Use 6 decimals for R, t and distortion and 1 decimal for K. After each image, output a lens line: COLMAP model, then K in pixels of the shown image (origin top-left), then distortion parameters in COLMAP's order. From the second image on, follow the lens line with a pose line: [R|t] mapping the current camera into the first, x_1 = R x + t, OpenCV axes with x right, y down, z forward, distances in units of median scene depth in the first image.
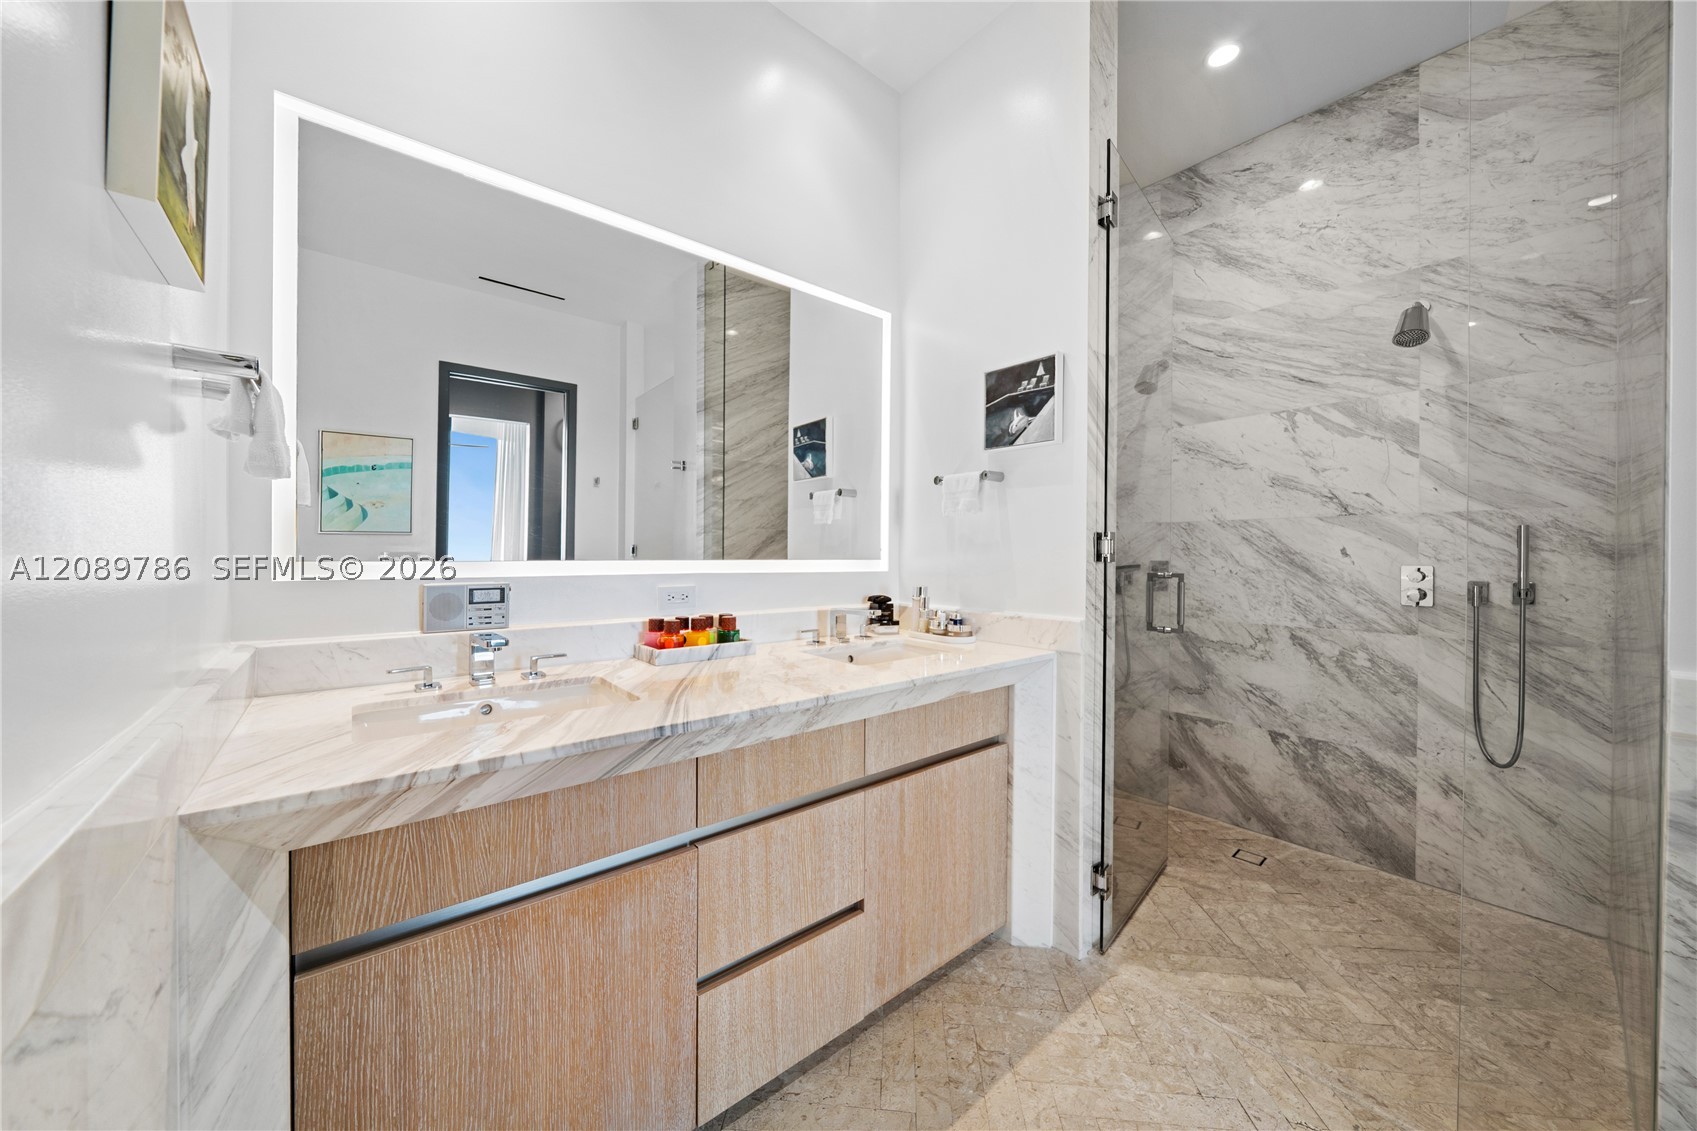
lens RADIAL K [[585.1, 0, 830.4], [0, 585.1, 555.6], [0, 0, 1]] dist [-0.006831, -0.000016]
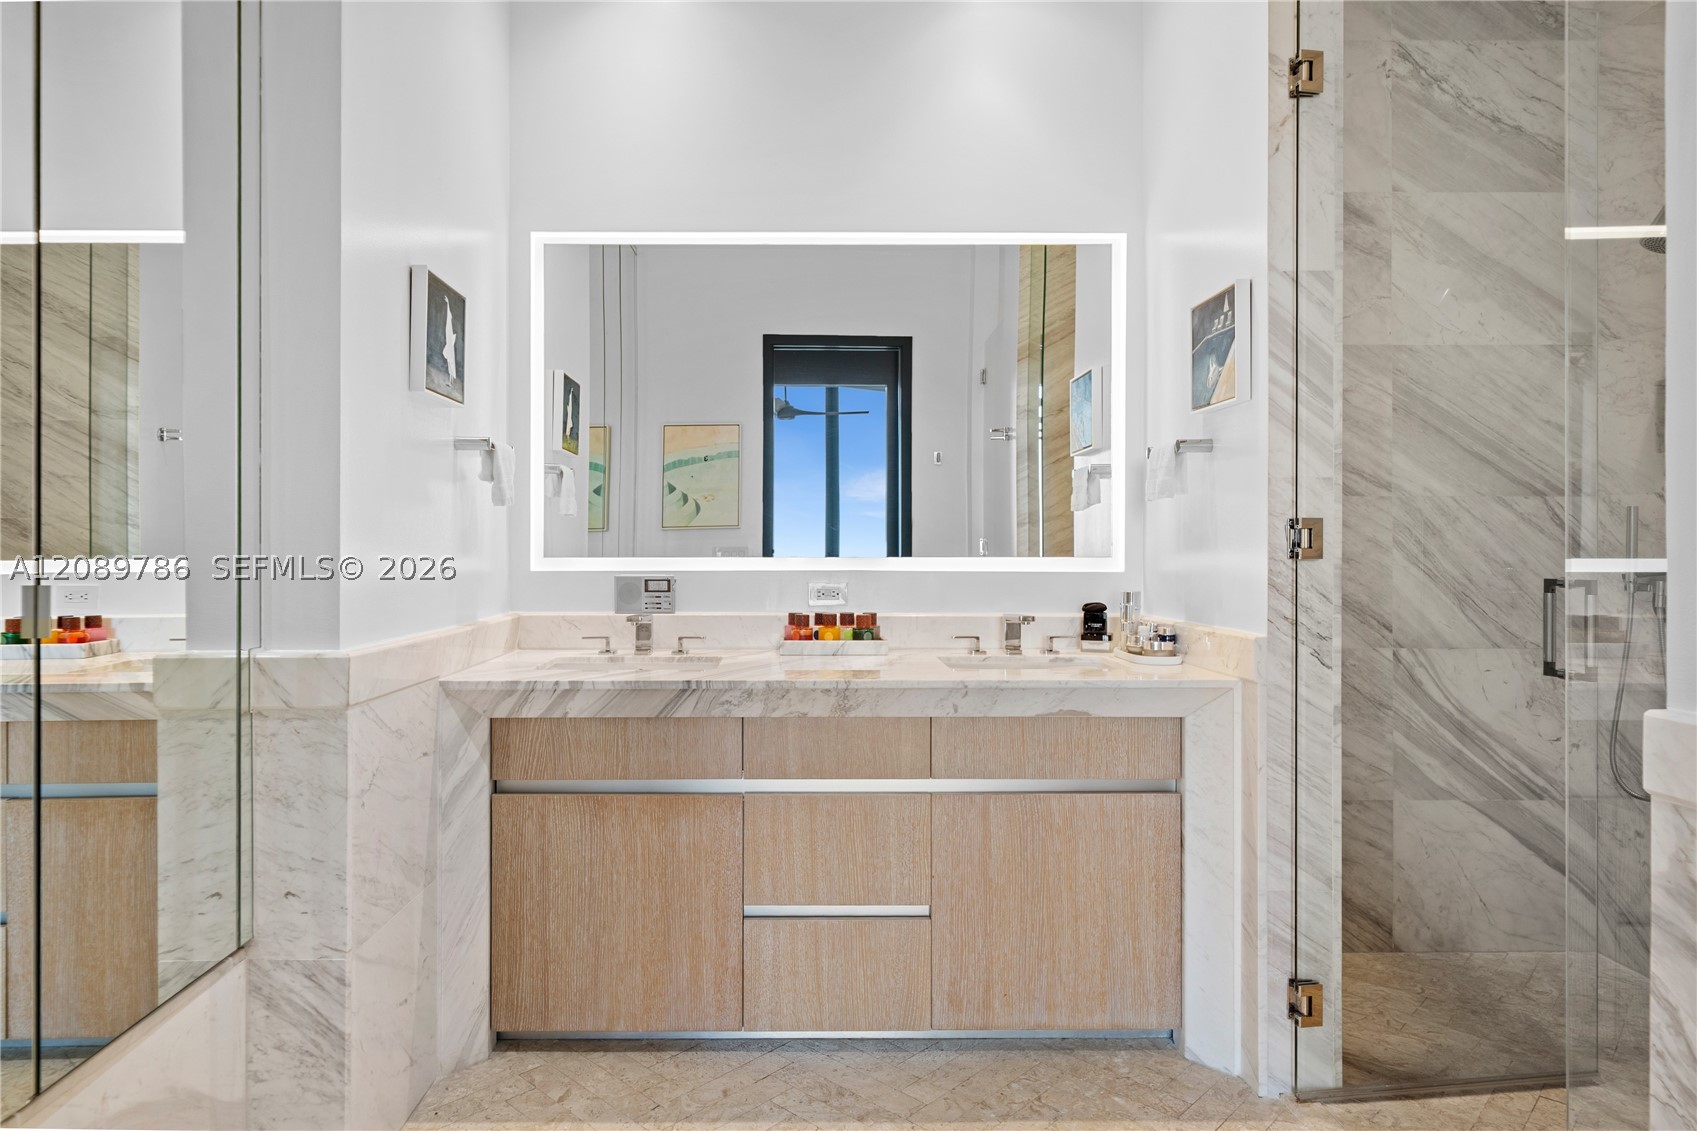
lens RADIAL K [[1041.7, 0, 844.2], [0, 1041.7, 539.3], [0, 0, 1]] dist [0.001716, 0.000507]
pose [[0.790769, -0.009336, -0.612043, 0.691491], [0.002430, 0.999924, -0.012113, -0.000299], [0.612109, 0.008092, 0.790732, -0.316712]]
